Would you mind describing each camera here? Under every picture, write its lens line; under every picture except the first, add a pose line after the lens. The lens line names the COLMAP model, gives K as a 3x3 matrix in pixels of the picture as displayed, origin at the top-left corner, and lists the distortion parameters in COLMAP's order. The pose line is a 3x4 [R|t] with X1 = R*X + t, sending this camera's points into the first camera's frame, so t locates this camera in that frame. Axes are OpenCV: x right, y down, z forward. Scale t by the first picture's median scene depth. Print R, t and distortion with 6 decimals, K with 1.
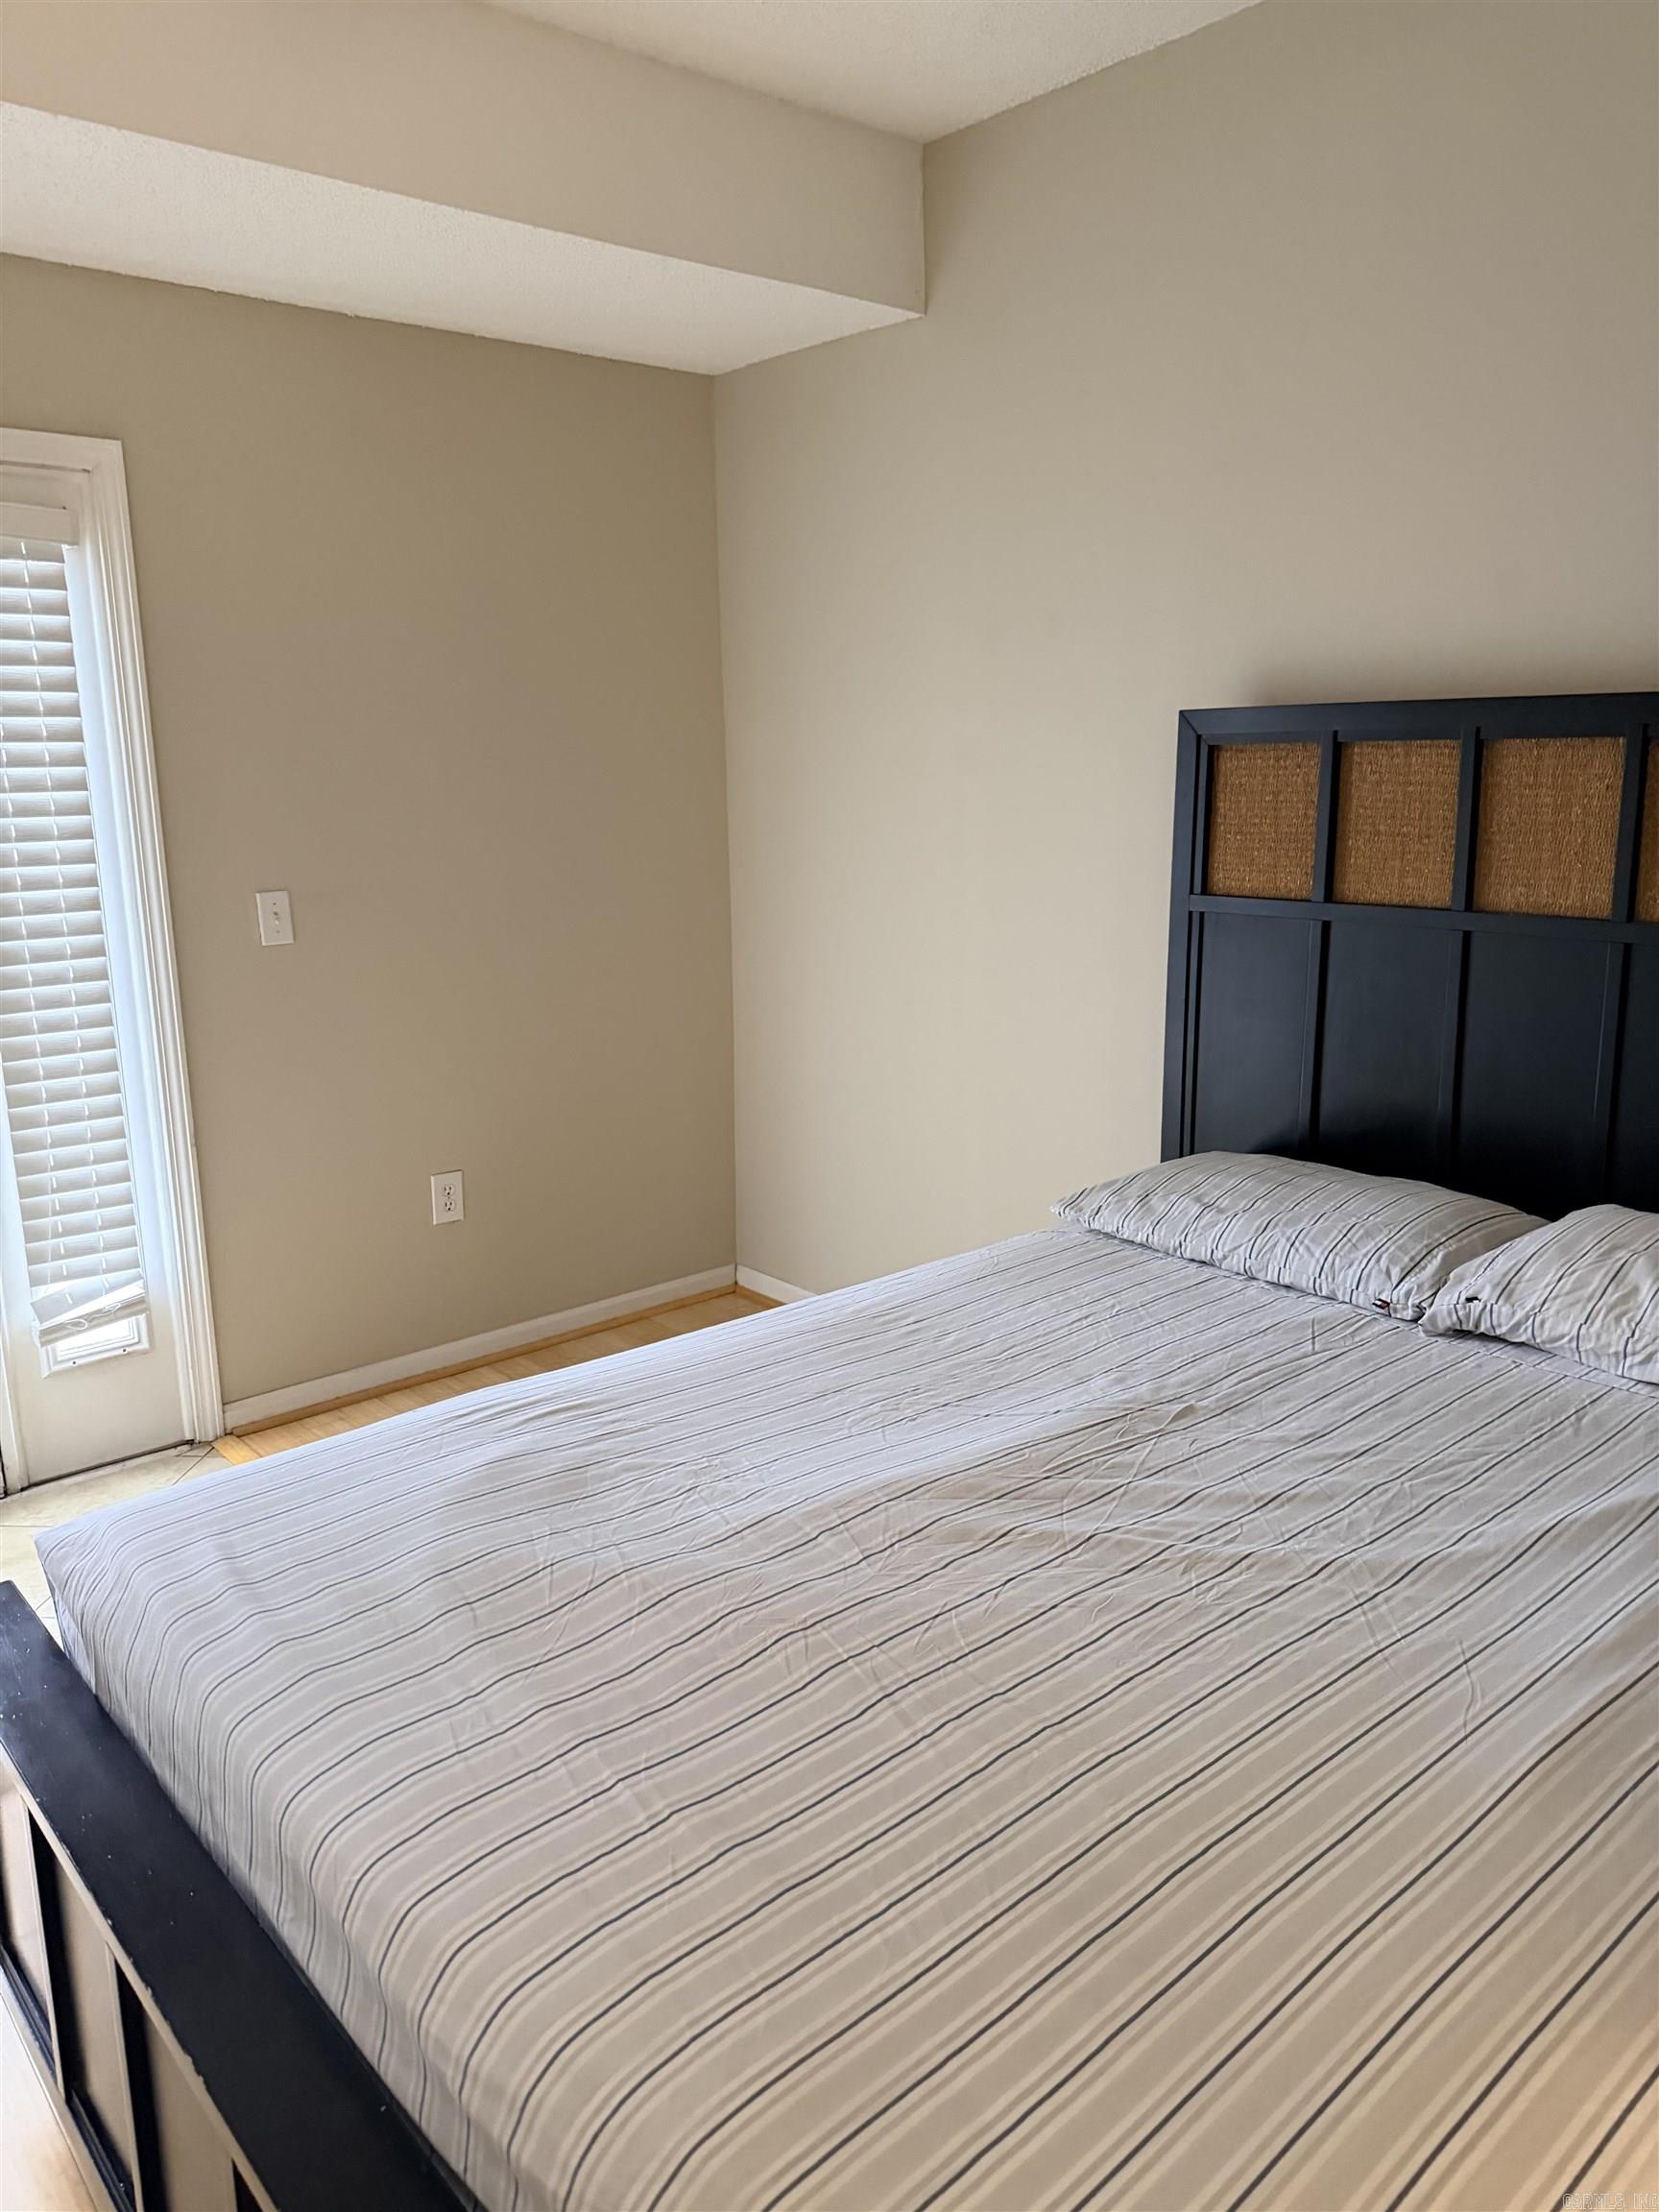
lens RADIAL K [[1578.1, 0, 831.8], [0, 1578.1, 1121.5], [0, 0, 1]] dist [0.056591, -0.072135]
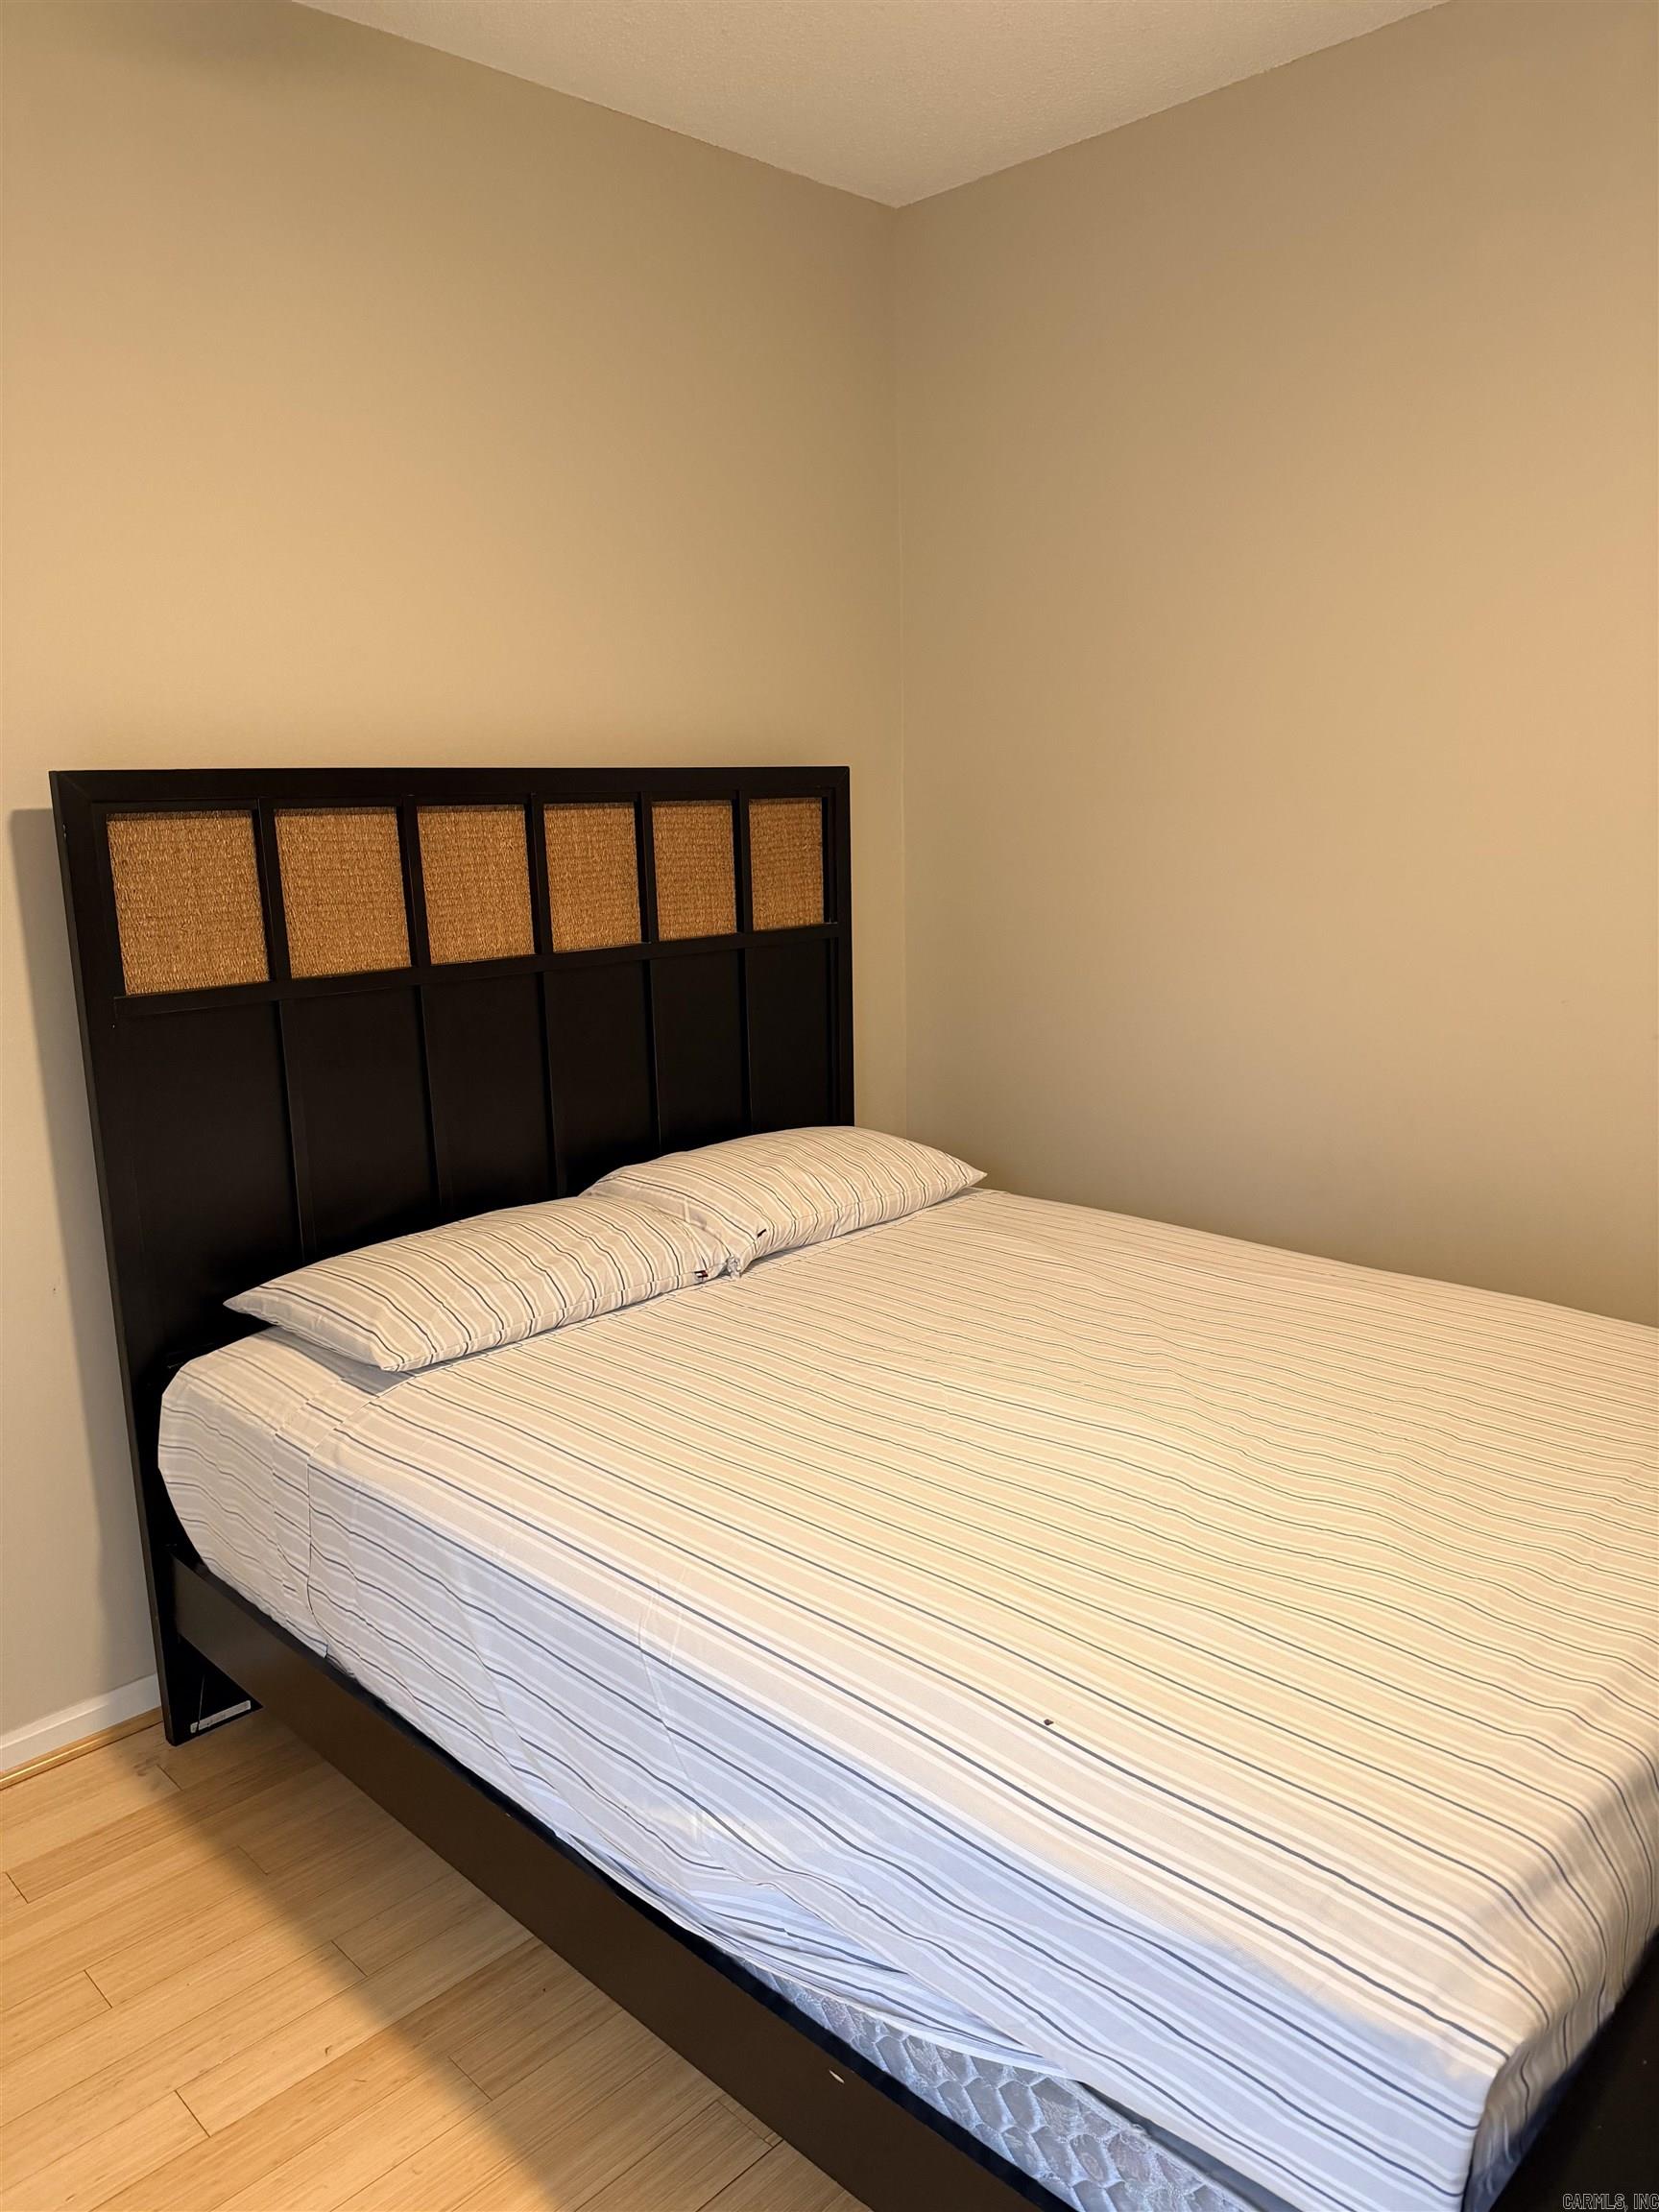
lens RADIAL K [[1578.1, 0, 831.8], [0, 1578.1, 1121.5], [0, 0, 1]] dist [0.056591, -0.072135]
pose [[-0.084396, -0.198346, 0.976492, -0.708983], [0.248776, 0.944759, 0.213402, -0.197035], [-0.964877, 0.260938, -0.030390, 0.809719]]
